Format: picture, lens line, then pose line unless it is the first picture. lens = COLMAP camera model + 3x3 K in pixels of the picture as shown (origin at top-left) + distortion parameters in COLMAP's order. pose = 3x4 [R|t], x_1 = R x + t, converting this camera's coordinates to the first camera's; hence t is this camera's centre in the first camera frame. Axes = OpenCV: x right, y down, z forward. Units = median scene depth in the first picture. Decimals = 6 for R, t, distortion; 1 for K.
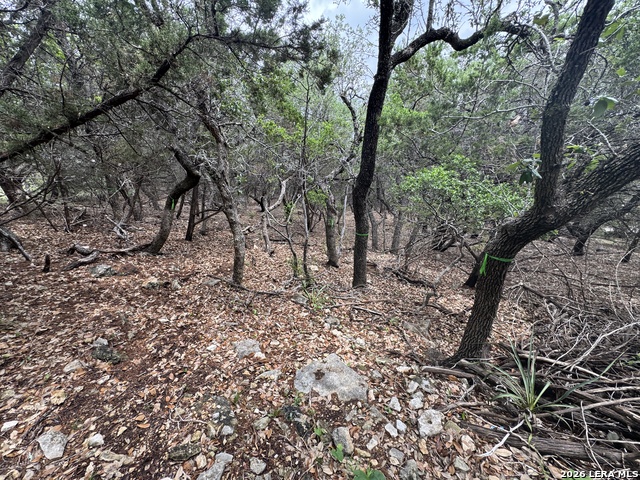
lens RADIAL K [[255.1, 0, 320.0], [0, 255.1, 240.1], [0, 0, 1]] dist [-0.000289, 0.000601]
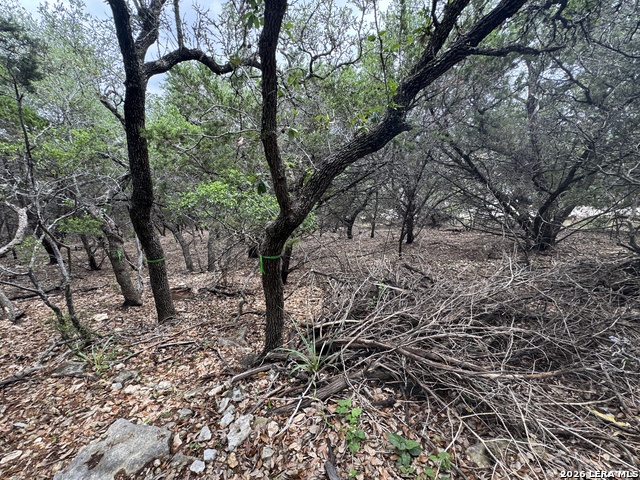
lens RADIAL K [[255.1, 0, 319.8], [0, 255.1, 240.1], [0, 0, 1]] dist [-0.000289, 0.000601]
pose [[0.771328, -0.179729, 0.610534, 0.145661], [0.210325, 0.977384, 0.022005, 0.014983], [-0.600681, 0.111438, 0.791685, -0.057144]]
